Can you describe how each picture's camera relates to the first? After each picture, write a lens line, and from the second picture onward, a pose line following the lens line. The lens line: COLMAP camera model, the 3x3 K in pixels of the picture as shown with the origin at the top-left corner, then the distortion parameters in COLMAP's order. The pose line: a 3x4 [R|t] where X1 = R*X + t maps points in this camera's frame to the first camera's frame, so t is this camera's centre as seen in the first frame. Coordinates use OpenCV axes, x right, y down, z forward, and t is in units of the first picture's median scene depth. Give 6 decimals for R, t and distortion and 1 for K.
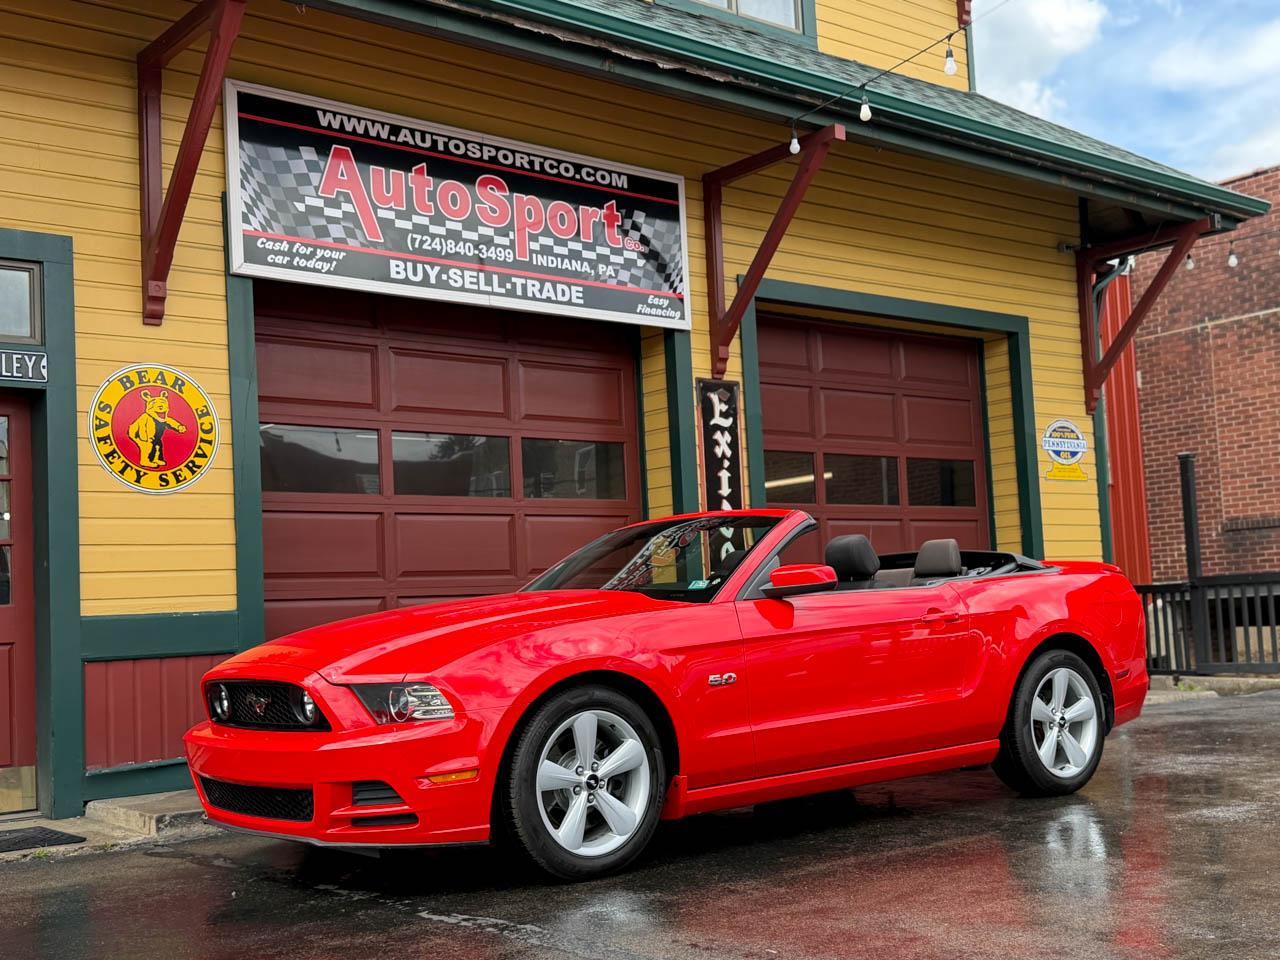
lens RADIAL K [[1495.1, 0, 660.8], [0, 1495.1, 510.3], [0, 0, 1]] dist [0.195851, -0.446168]
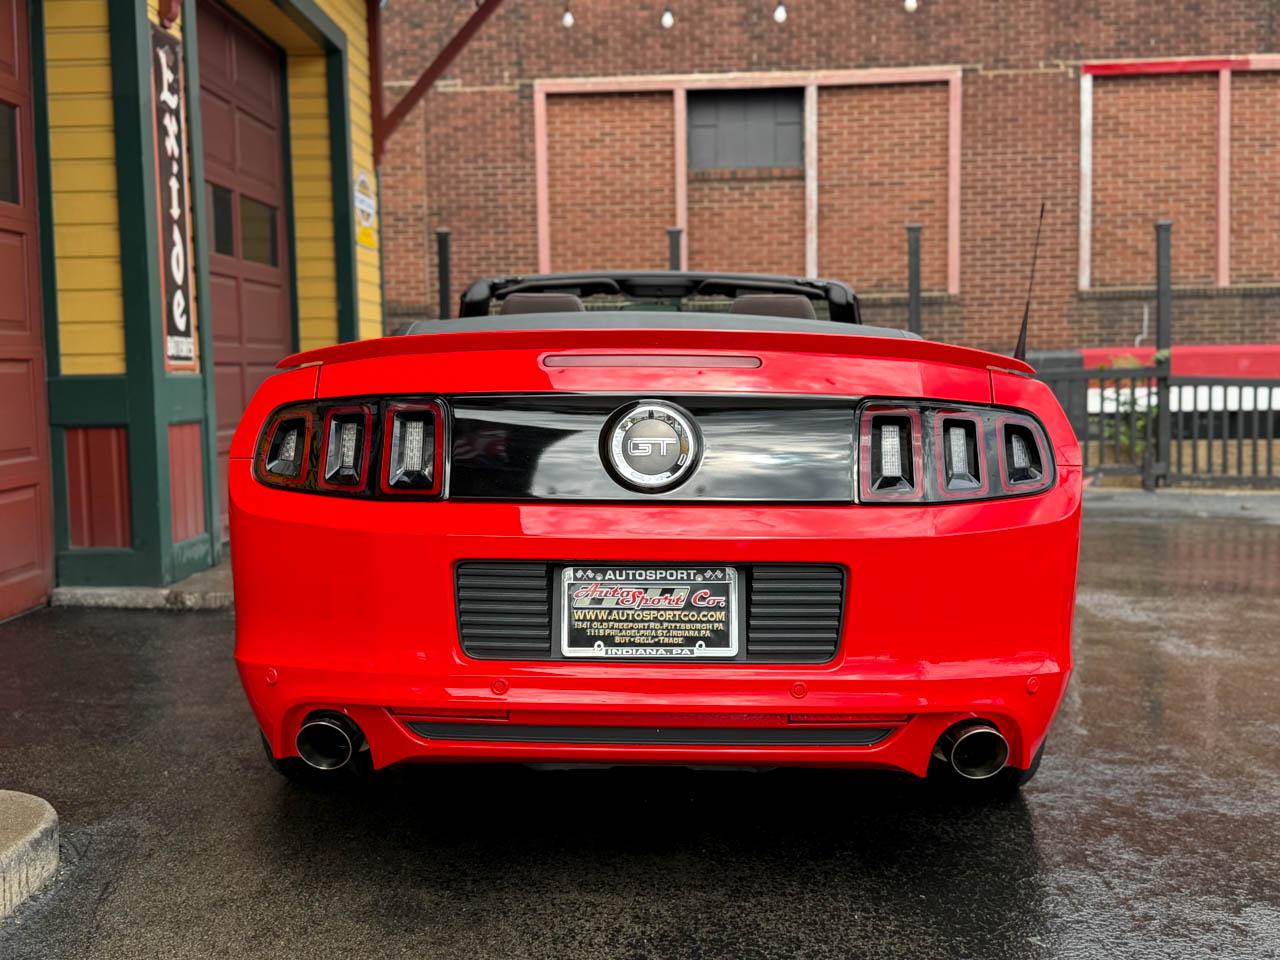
lens RADIAL K [[1443.4, 0, 622.7], [0, 1443.4, 482.9], [0, 0, 1]] dist [0.192097, -0.444094]
pose [[0.666392, -0.020411, 0.745322, -0.351206], [-0.075255, 0.992679, 0.094471, 0.033501], [-0.741794, -0.119044, 0.659978, 0.504532]]
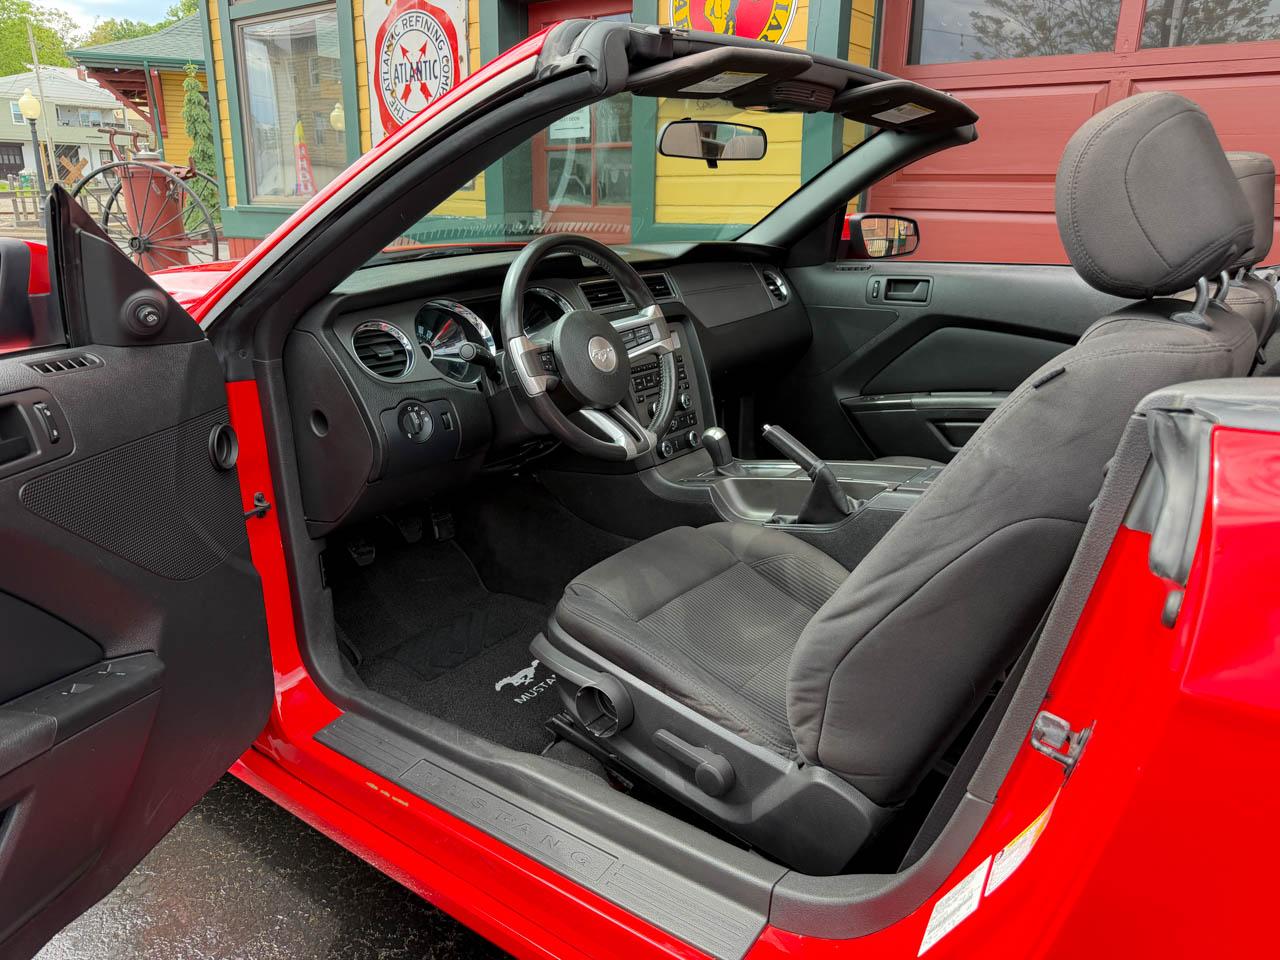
lens RADIAL K [[909.0, 0, 642.3], [0, 909.0, 475.1], [0, 0, 1]] dist [0.027997, -0.039873]
pose [[0.231355, 0.327655, -0.916033, 0.199955], [0.049503, 0.936395, 0.347440, 0.014924], [0.971609, -0.125728, 0.200420, 0.720170]]
